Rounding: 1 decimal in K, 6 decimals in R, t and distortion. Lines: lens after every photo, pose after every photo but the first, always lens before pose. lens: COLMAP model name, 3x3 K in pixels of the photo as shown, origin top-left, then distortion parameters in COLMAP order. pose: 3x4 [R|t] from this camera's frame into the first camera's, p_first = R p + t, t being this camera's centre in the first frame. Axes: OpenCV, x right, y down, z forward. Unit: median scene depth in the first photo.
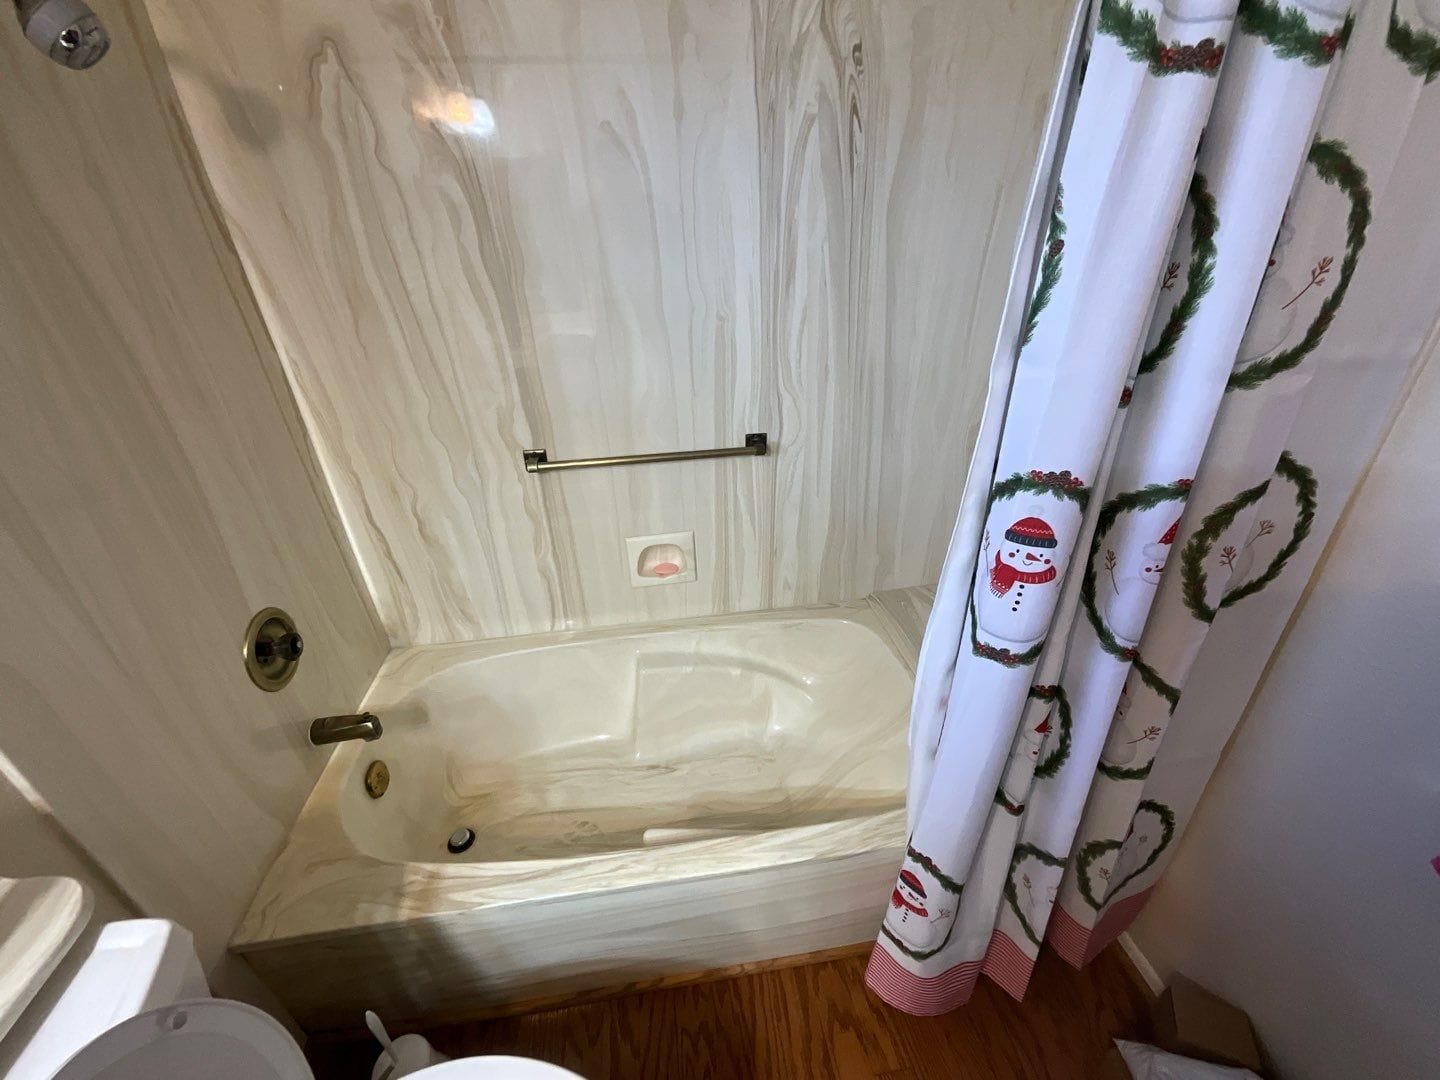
lens RADIAL K [[580.8, 0, 720.0], [0, 580.8, 540.0], [0, 0, 1]] dist [-0.014350, 0.003759]
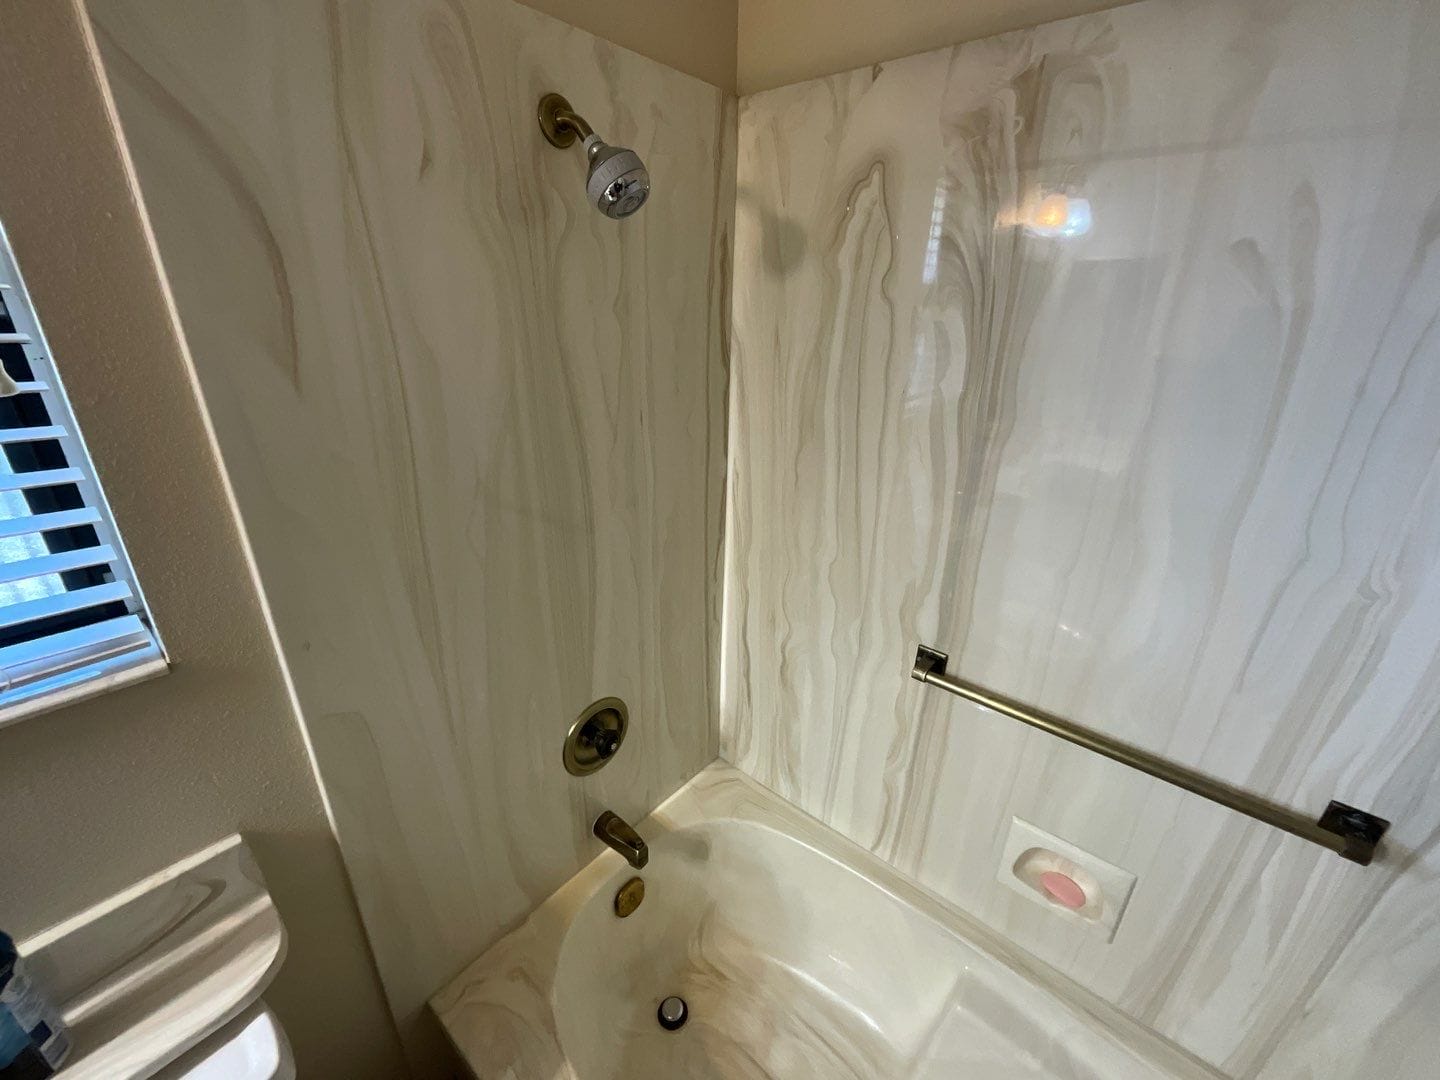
lens RADIAL K [[582.5, 0, 720.0], [0, 582.5, 540.0], [0, 0, 1]] dist [0.001233, 0.000474]
pose [[0.669547, 0.324872, -0.667956, -0.047060], [-0.403695, 0.914024, 0.039895, -0.193859], [0.623488, 0.242939, 0.743130, 0.224567]]
